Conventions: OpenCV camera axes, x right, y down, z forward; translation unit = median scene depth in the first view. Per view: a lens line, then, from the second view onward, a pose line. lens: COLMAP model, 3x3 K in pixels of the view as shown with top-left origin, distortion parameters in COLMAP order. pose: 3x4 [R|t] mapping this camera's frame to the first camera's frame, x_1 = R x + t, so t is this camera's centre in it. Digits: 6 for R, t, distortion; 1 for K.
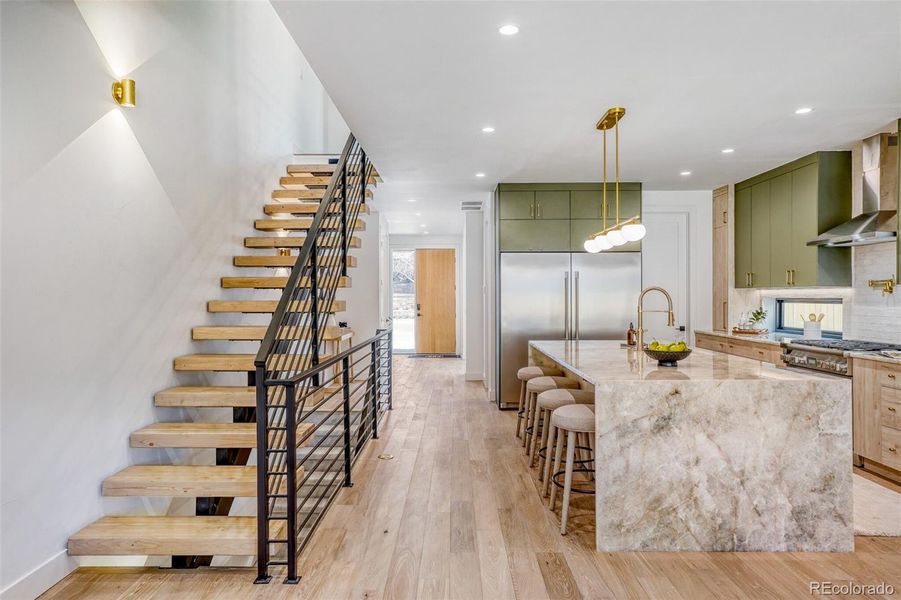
lens RADIAL K [[594.3, 0, 450.5], [0, 594.3, 300.0], [0, 0, 1]] dist [0.005787, 0.003563]
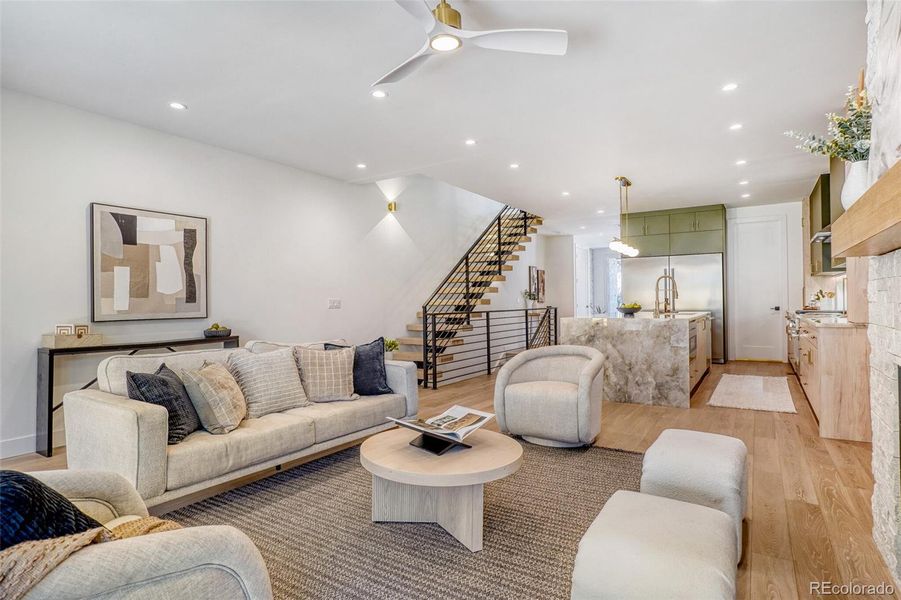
lens RADIAL K [[484.5, 0, 450.5], [0, 484.5, 300.0], [0, 0, 1]] dist [-0.017181, 0.000264]
pose [[0.845650, -0.006584, -0.533697, 0.482861], [0.003483, 0.999971, -0.006816, 0.046970], [0.533726, 0.003905, 0.845648, -0.399735]]
